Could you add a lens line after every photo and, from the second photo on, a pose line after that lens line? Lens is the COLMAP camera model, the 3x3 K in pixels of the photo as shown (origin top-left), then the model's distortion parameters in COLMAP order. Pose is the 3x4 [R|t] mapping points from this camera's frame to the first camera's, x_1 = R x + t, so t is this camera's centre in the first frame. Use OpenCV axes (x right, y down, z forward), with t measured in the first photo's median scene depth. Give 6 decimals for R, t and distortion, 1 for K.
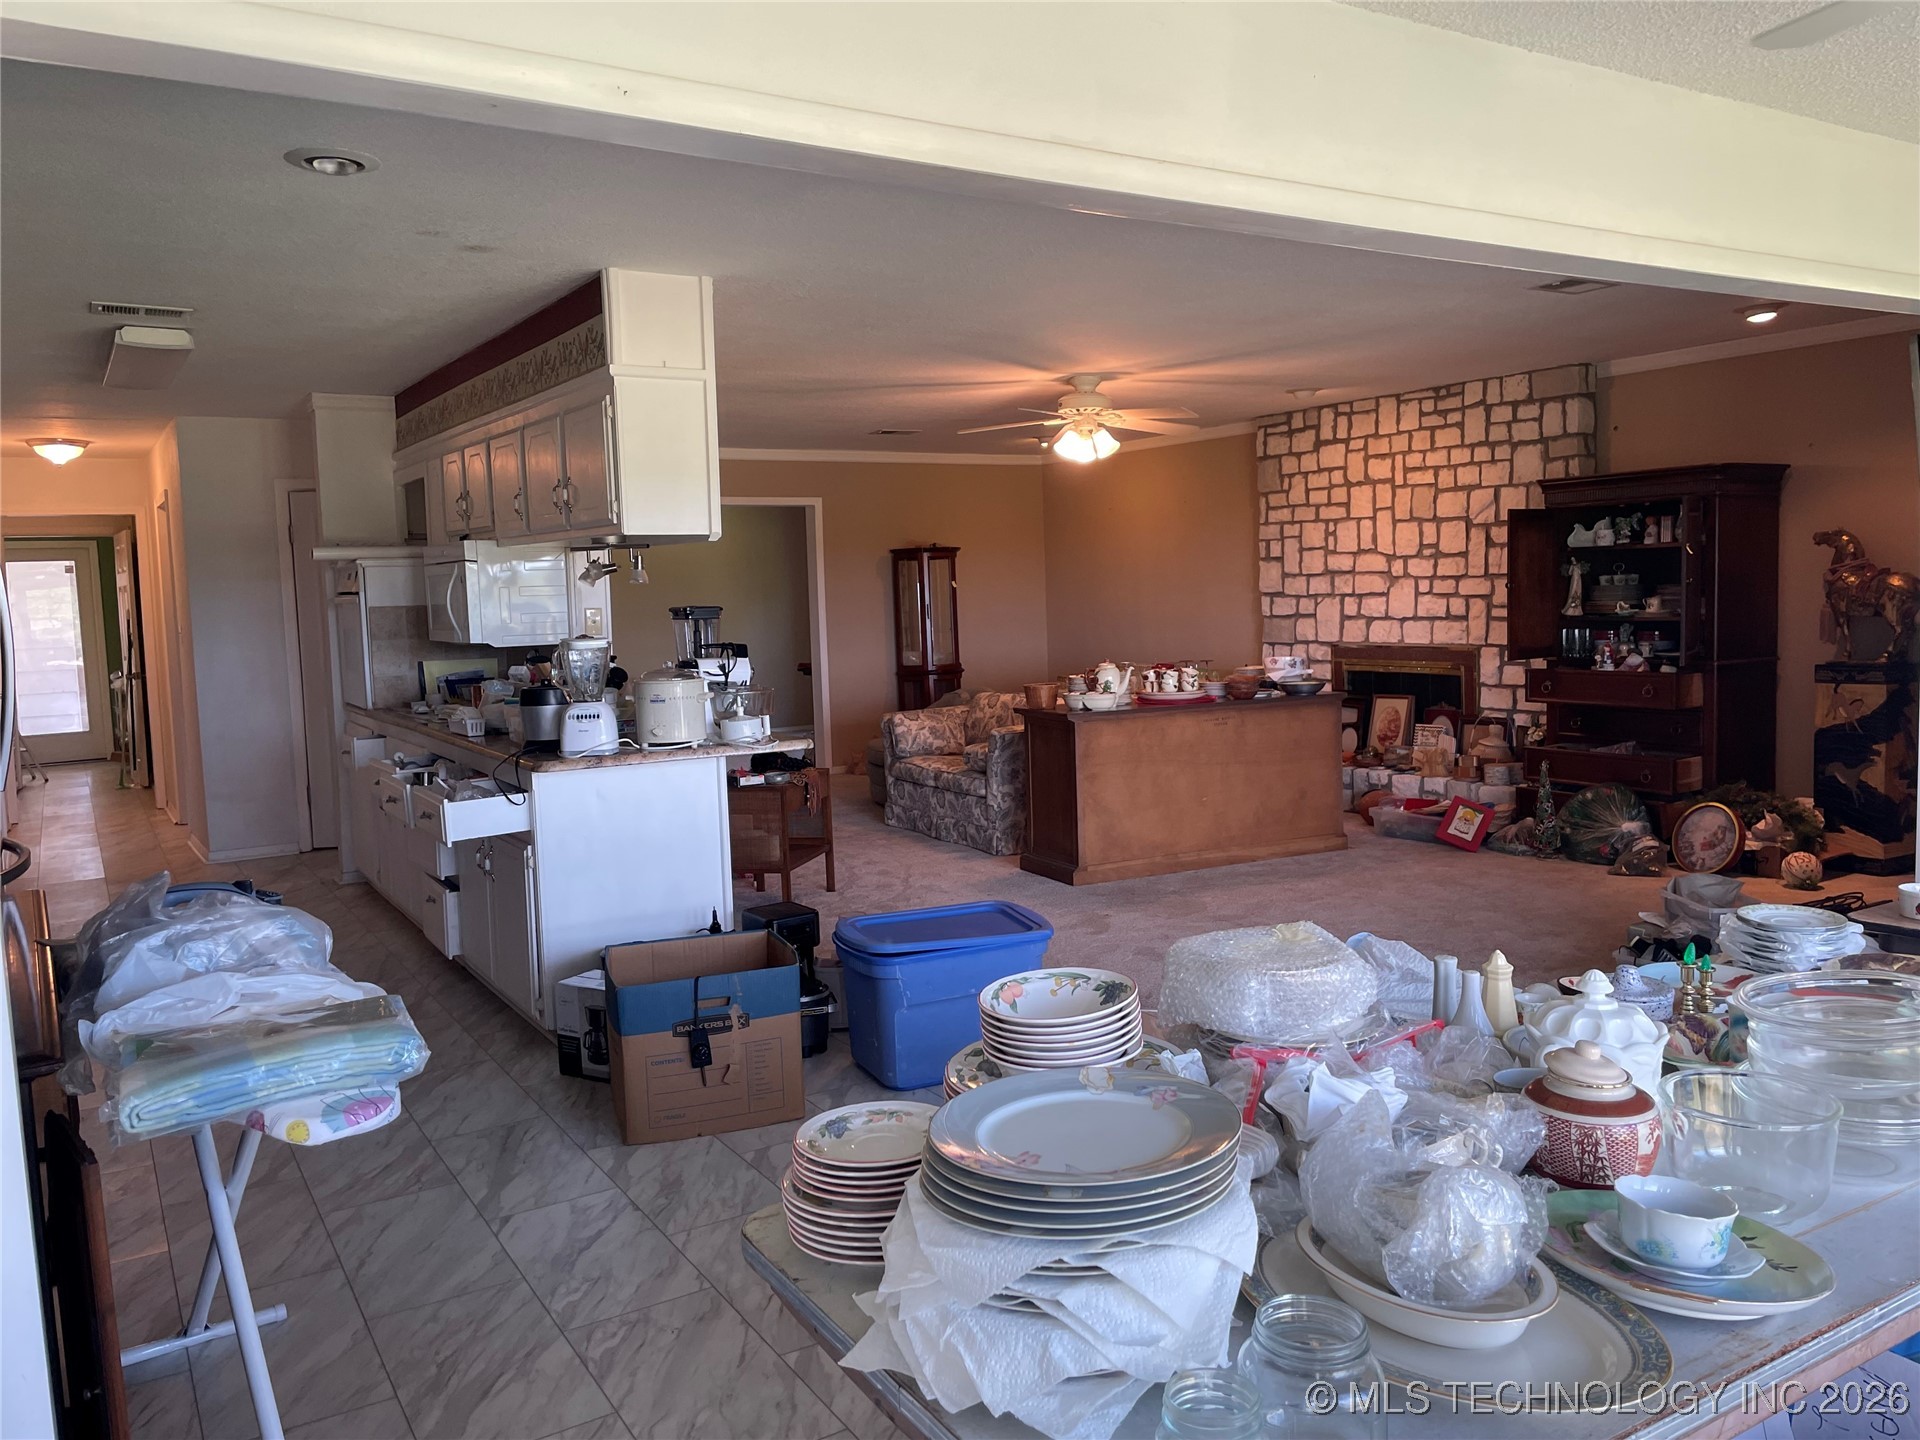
lens RADIAL K [[1462.2, 0, 964.6], [0, 1462.2, 699.8], [0, 0, 1]] dist [0.102963, -0.207946]
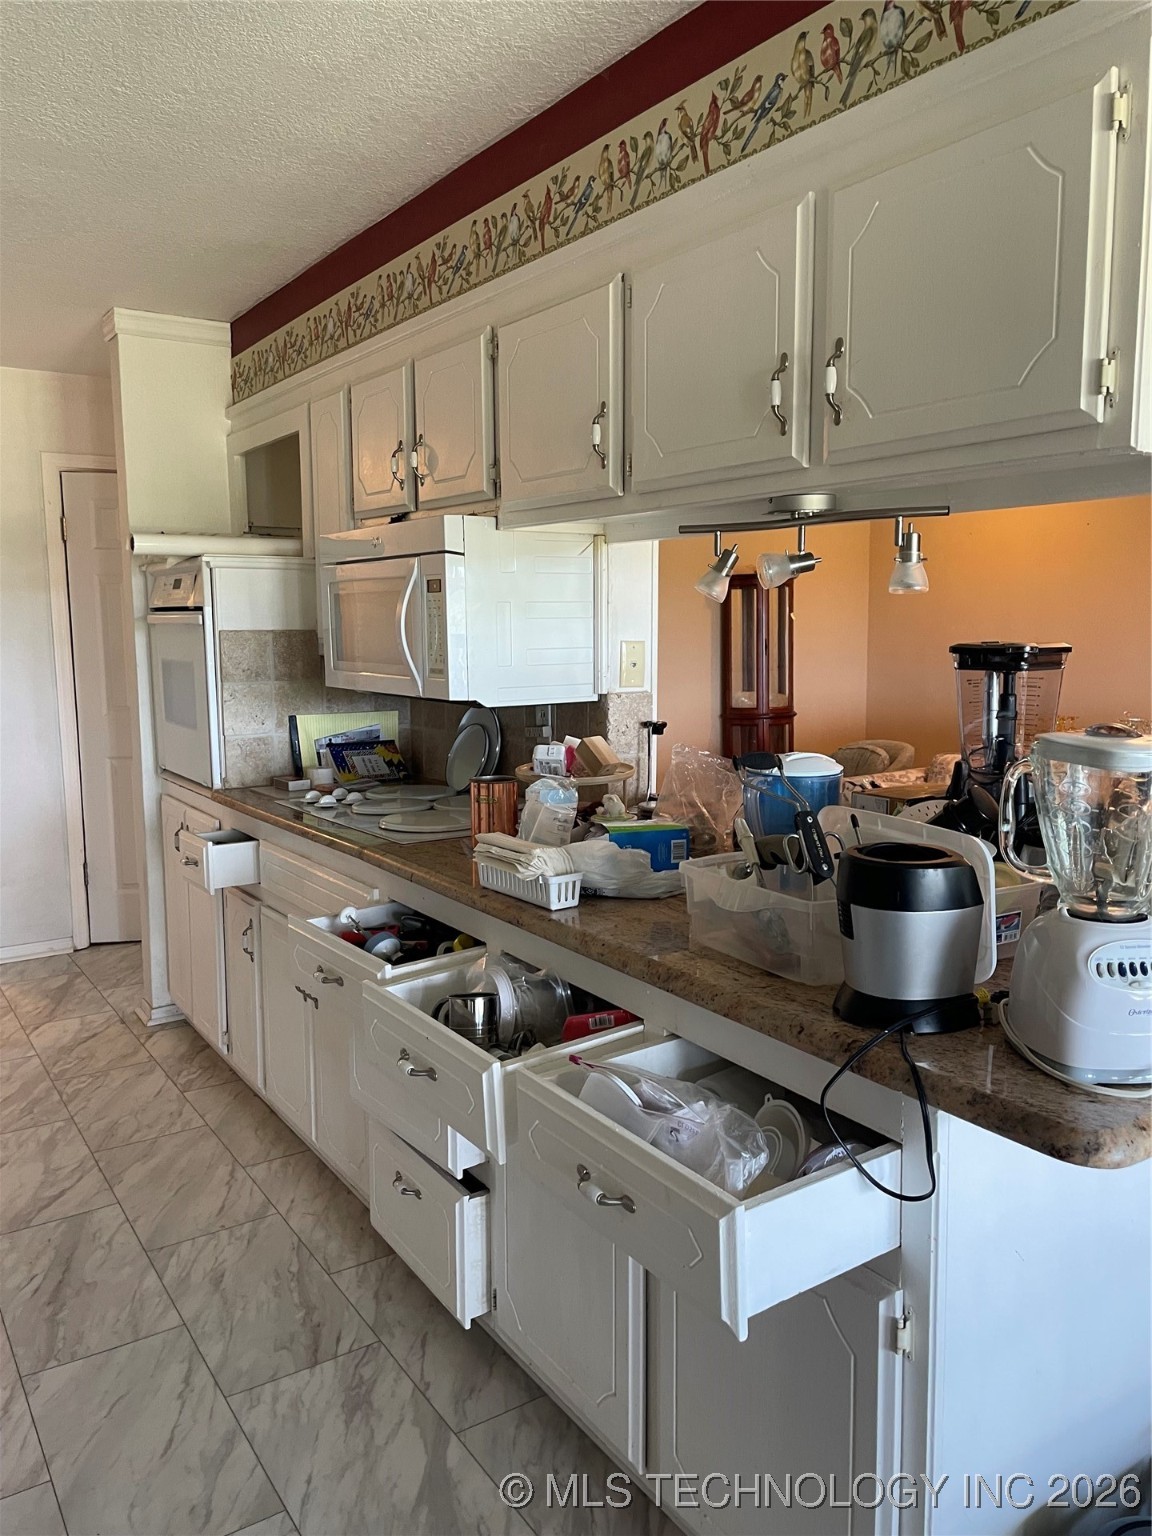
lens RADIAL K [[1169.8, 0, 576.0], [0, 1169.8, 768.0], [0, 0, 1]] dist [0.102963, -0.207946]
pose [[0.999385, 0.017446, 0.030402, -0.260747], [-0.018837, 0.998761, 0.046072, -0.029423], [-0.029560, -0.046616, 0.998475, 0.479030]]
